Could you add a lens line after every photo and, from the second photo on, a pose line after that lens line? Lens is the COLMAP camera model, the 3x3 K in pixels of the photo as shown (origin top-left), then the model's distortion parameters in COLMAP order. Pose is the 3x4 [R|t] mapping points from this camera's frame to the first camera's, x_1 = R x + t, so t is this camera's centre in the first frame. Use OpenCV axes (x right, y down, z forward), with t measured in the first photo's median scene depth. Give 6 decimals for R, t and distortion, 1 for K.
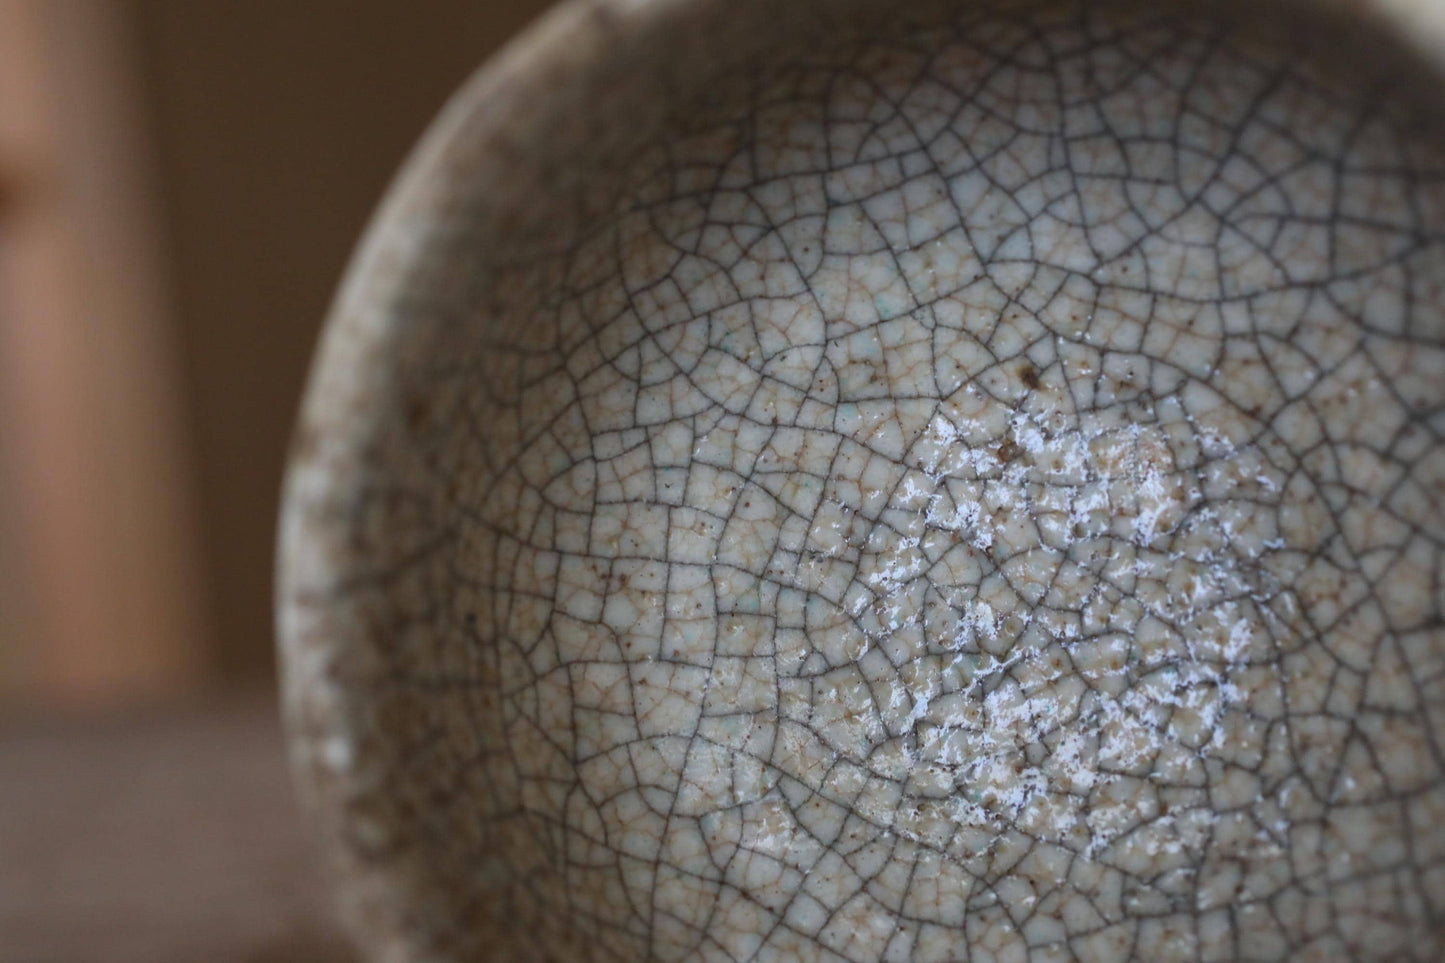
lens RADIAL K [[2353.6, 0, 724.8], [0, 2353.6, 463.7], [0, 0, 1]] dist [-0.046972, 0.160687]
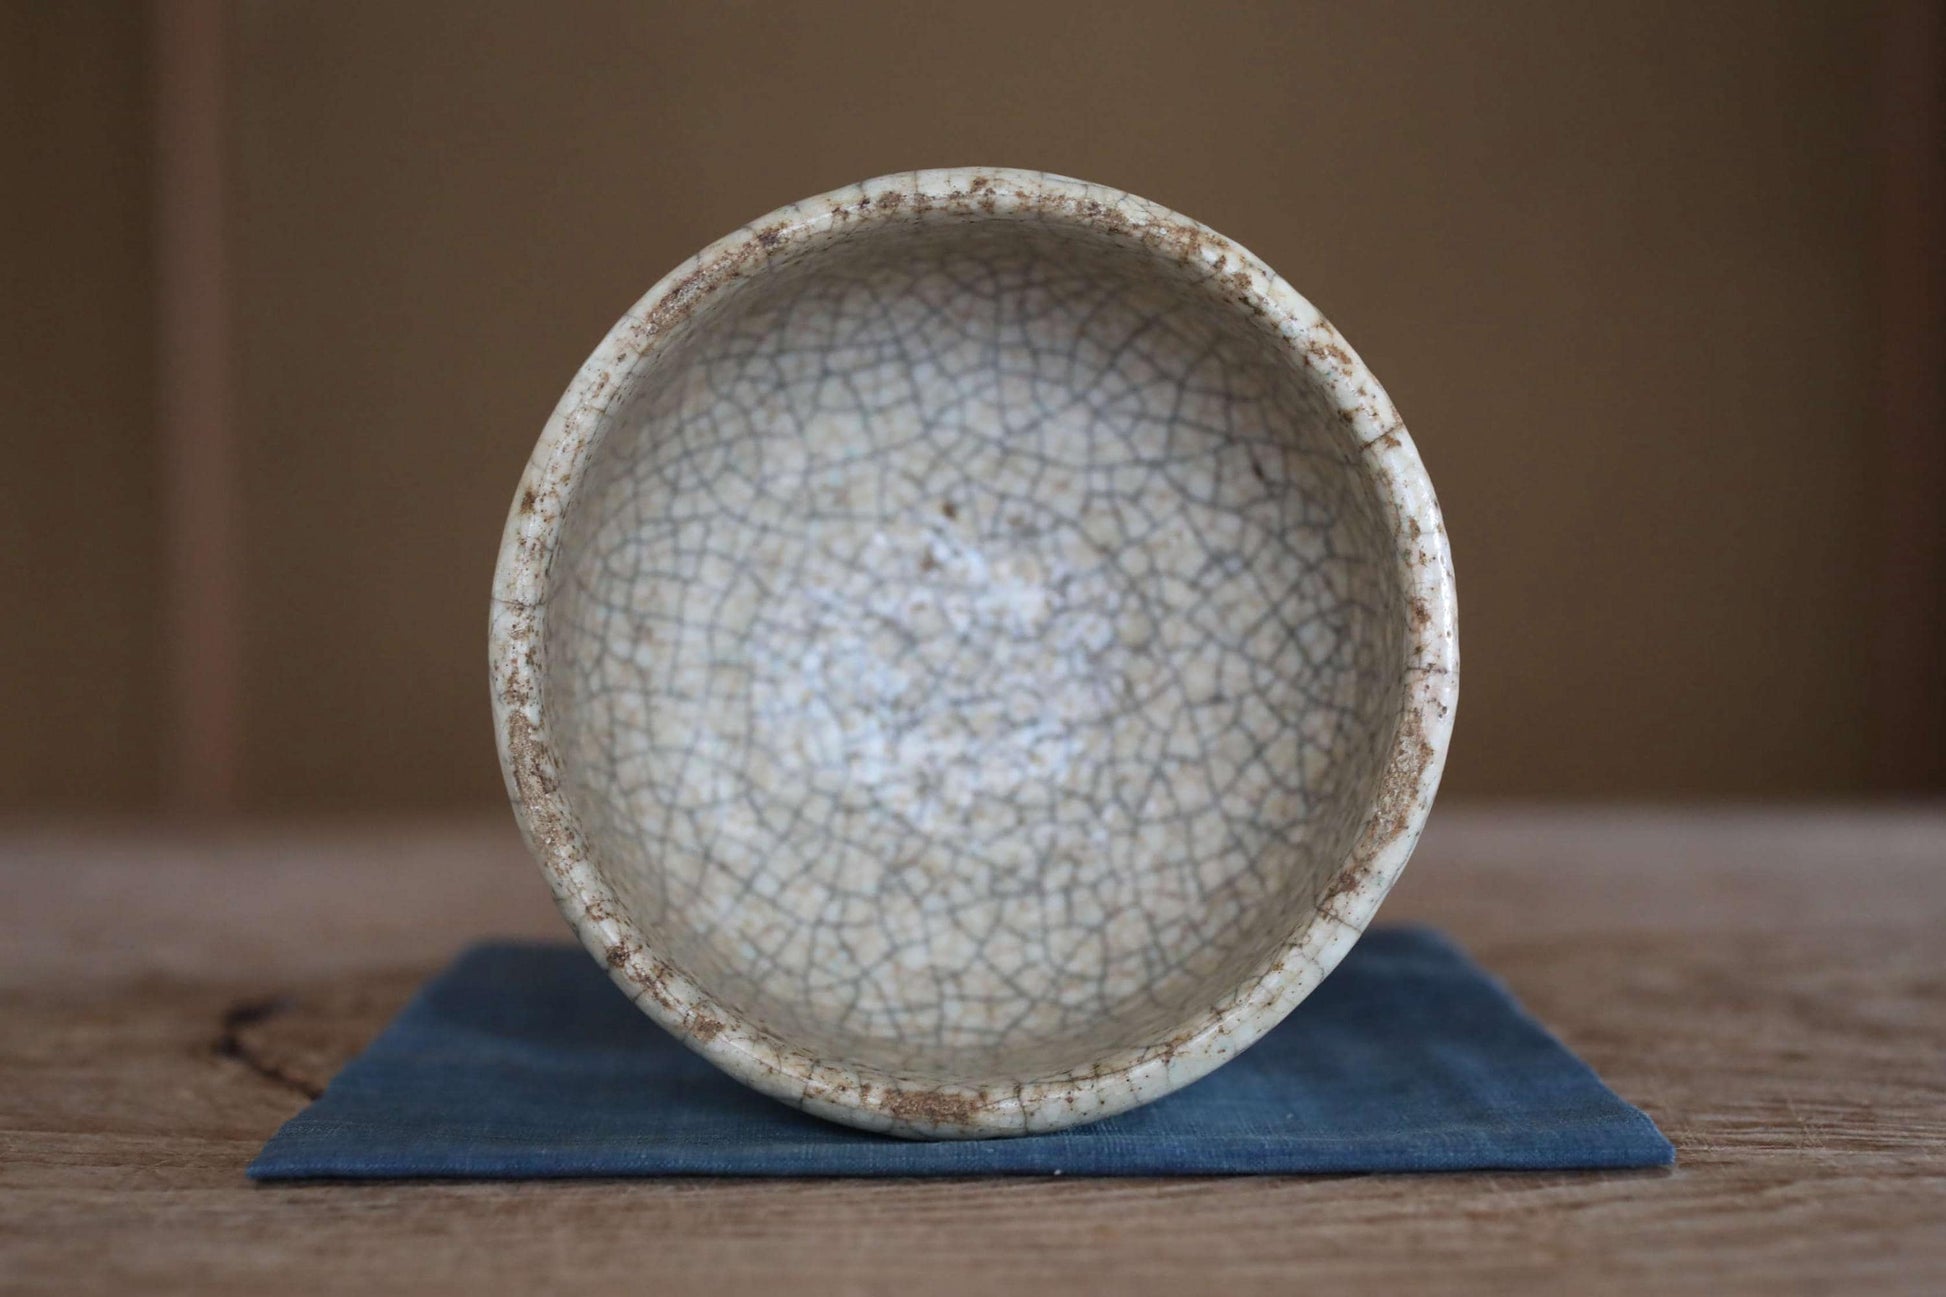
lens RADIAL K [[3169.7, 0, 976.2], [0, 3169.7, 624.5], [0, 0, 1]] dist [-0.046972, 0.160687]
pose [[0.952946, 0.083500, 0.291413, -0.407036], [-0.075178, 0.996381, -0.039659, 0.106355], [-0.293670, 0.015885, 0.955775, -0.820678]]
